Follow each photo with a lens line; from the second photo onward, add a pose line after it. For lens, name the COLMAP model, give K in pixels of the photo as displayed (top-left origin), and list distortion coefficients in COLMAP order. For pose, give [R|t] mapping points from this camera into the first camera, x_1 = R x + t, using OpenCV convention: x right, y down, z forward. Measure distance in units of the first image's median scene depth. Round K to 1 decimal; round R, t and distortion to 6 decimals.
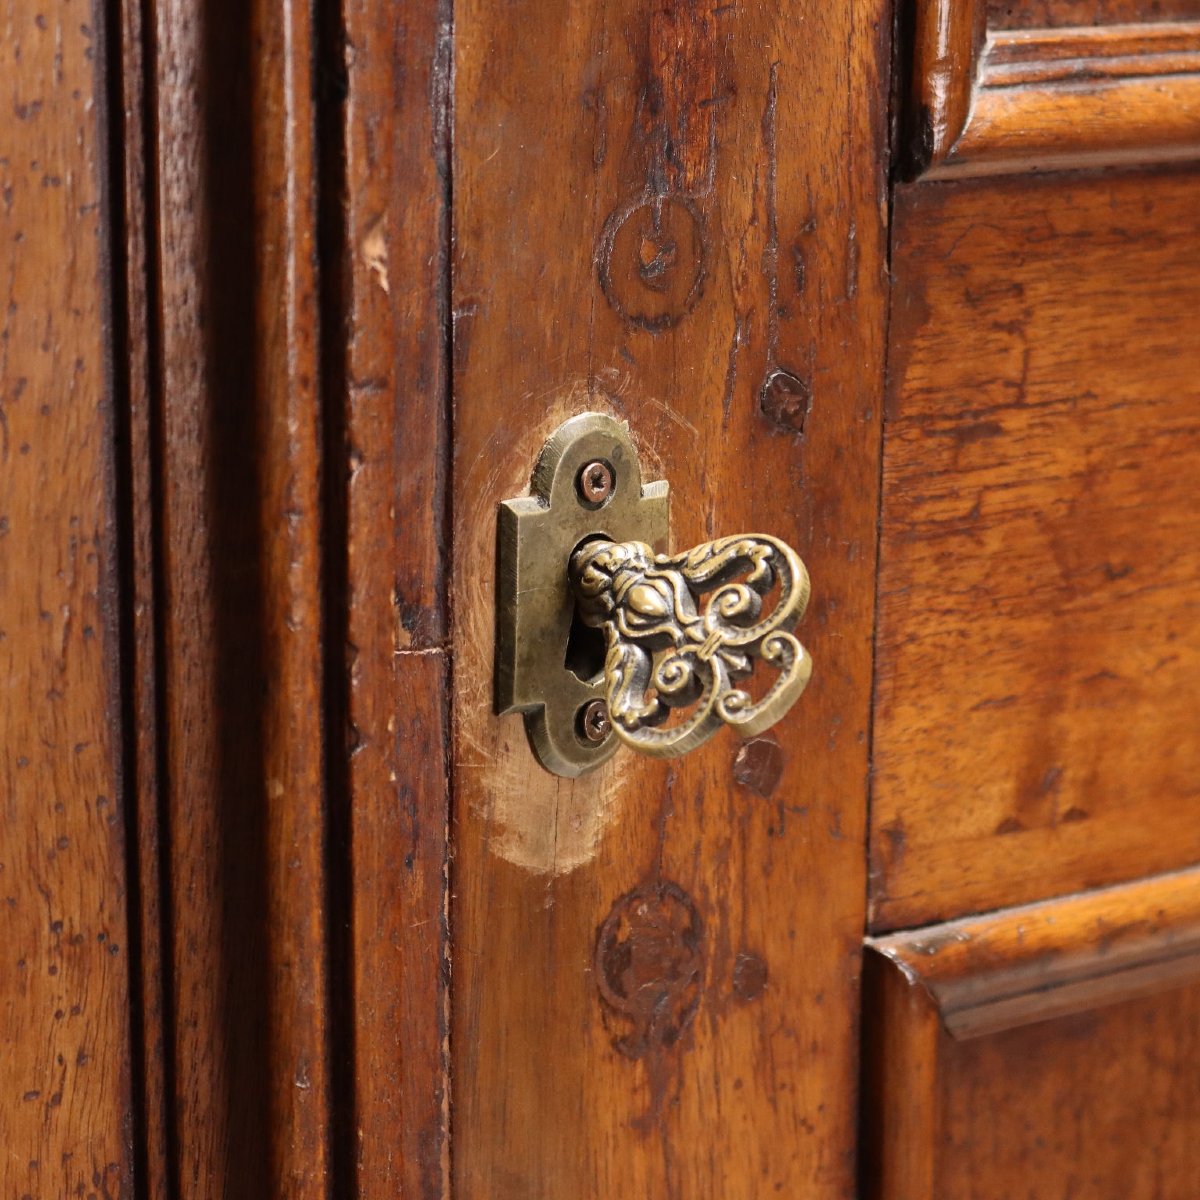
lens RADIAL K [[3866.3, 0, 599.8], [0, 3866.3, 600.4], [0, 0, 1]] dist [-0.061225, 0.000000]
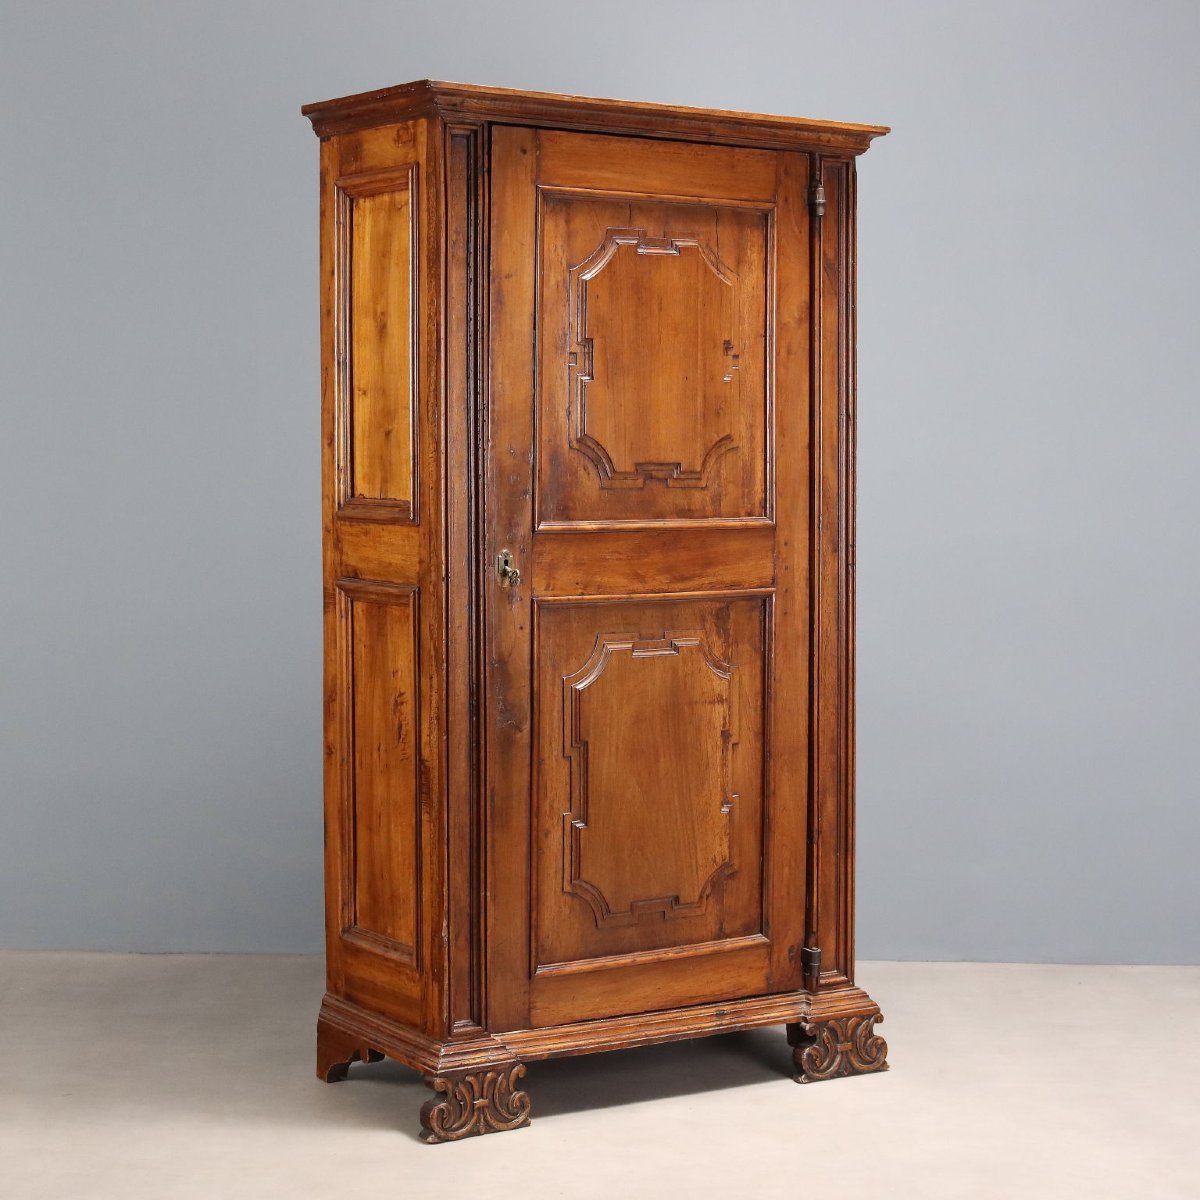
lens RADIAL K [[2449.2, 0, 605.9], [0, 2449.2, 605.8], [0, 0, 1]] dist [-0.000068, 0.000000]
pose [[0.996910, 0.000037, -0.078548, 0.892933], [-0.012622, 0.987080, -0.159733, 1.318840], [0.077527, 0.160231, 0.984030, -6.404149]]
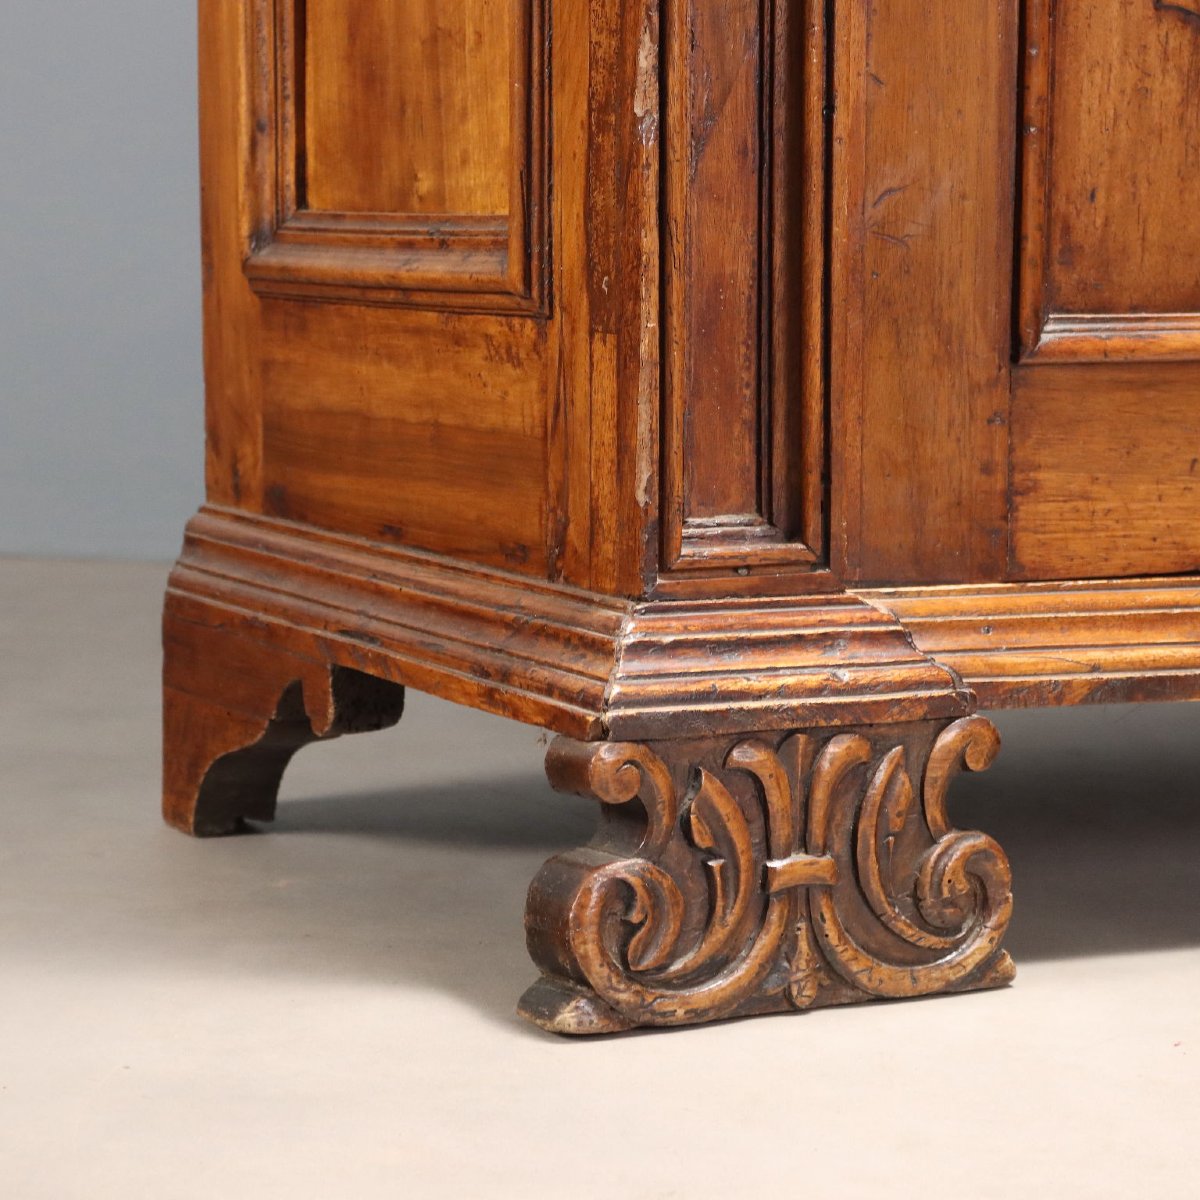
lens RADIAL K [[3941.4, 0, 600.7], [0, 3941.4, 600.4], [0, 0, 1]] dist [-0.079382, 0.000000]
pose [[0.985150, 0.018688, -0.170676, 0.250379], [-0.037093, 0.993749, -0.105293, 1.731886], [0.167641, 0.110060, 0.979685, -1.531860]]
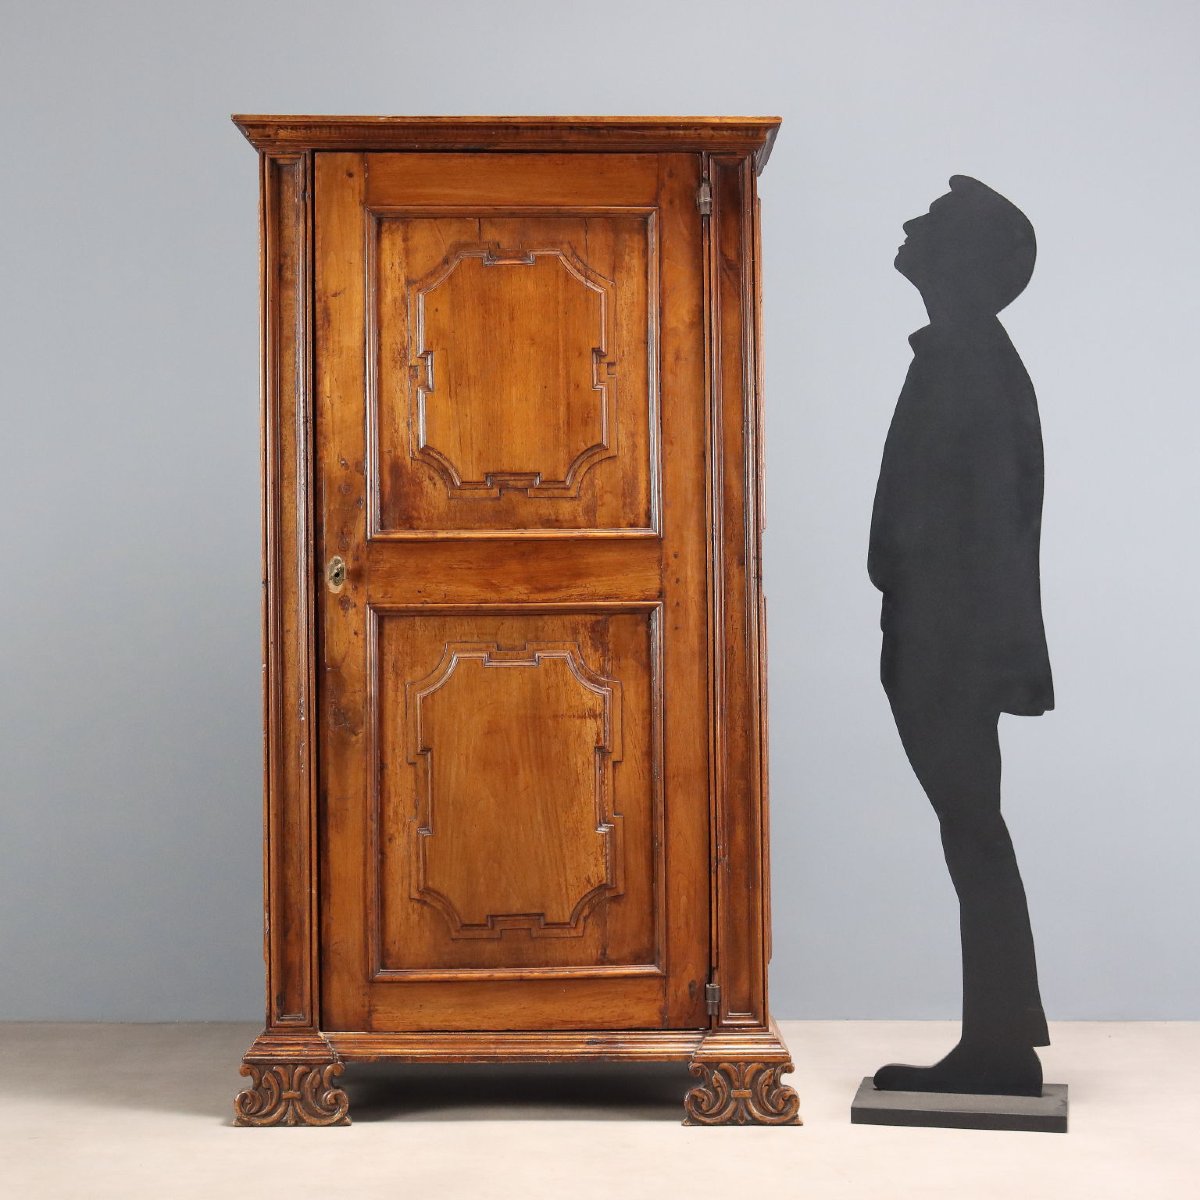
lens RADIAL K [[2449.2, 0, 607.4], [0, 2449.2, 627.7], [0, 0, 1]] dist [-0.000068, 0.000000]
pose [[0.806302, -0.022985, -0.591058, 5.264895], [-0.118290, 0.972794, -0.199197, 1.615355], [0.579556, 0.230529, 0.781646, -4.586705]]
